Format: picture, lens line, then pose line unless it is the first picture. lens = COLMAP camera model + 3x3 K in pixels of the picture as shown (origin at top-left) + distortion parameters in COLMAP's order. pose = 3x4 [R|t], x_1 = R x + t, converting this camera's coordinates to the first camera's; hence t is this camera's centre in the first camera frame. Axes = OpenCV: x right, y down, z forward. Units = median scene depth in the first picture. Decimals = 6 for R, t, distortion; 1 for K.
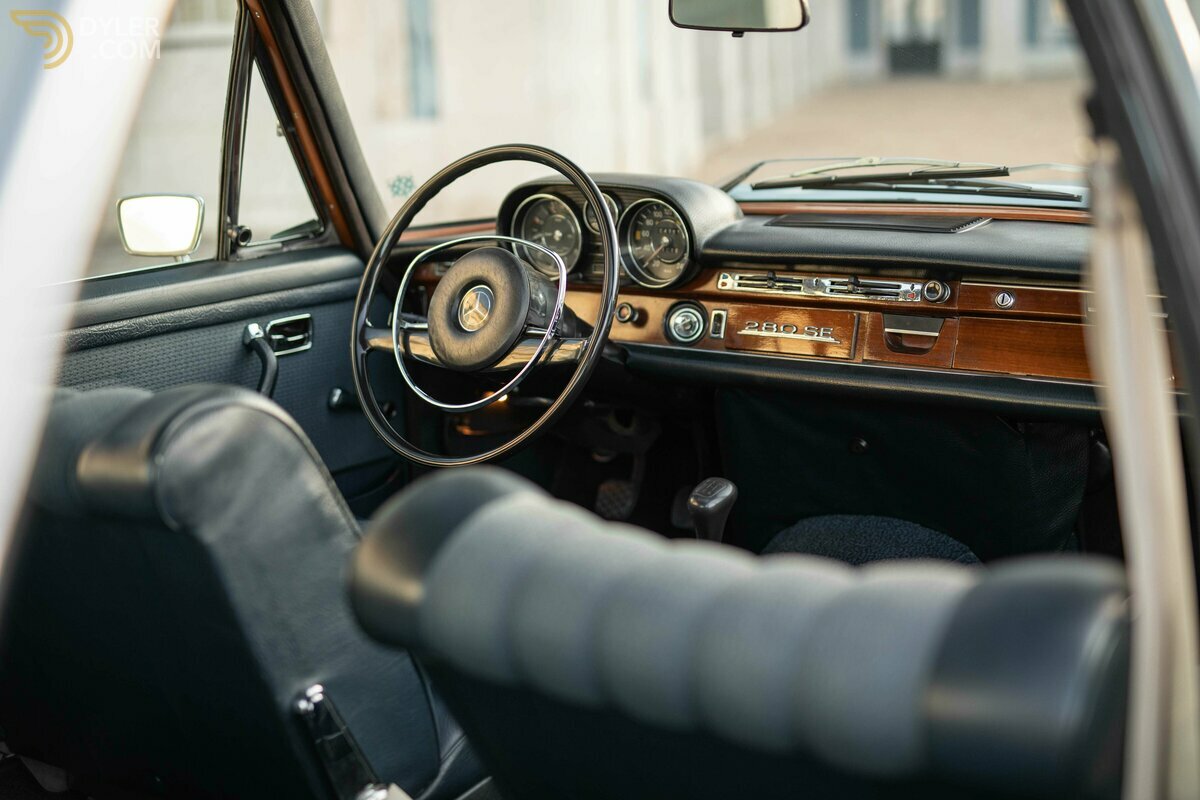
lens RADIAL K [[1718.6, 0, 597.1], [0, 1718.6, 390.0], [0, 0, 1]] dist [-0.017640, 0.000000]
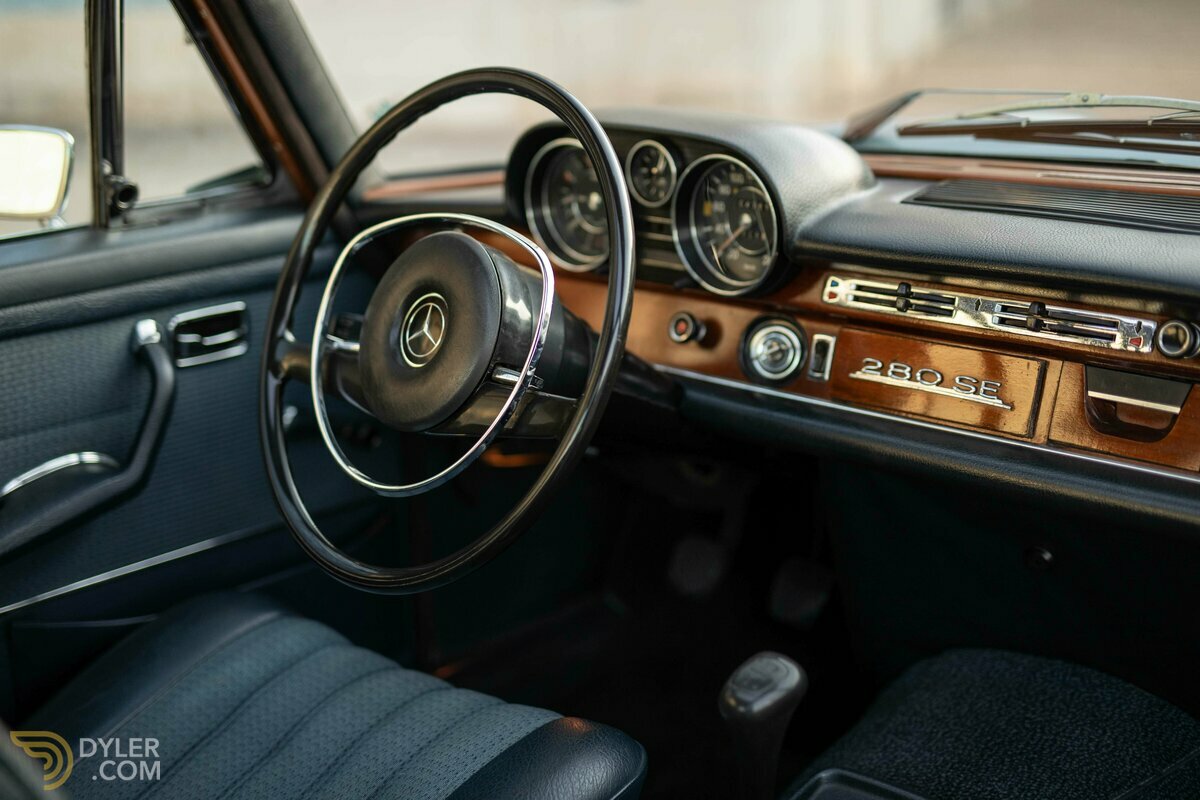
lens RADIAL K [[1718.6, 0, 593.8], [0, 1718.6, 396.4], [0, 0, 1]] dist [-0.017640, 0.000000]
pose [[0.989910, 0.040835, -0.135687, 0.072188], [-0.030724, 0.996650, 0.075789, -0.067735], [0.138328, -0.070856, 0.987849, 0.355686]]
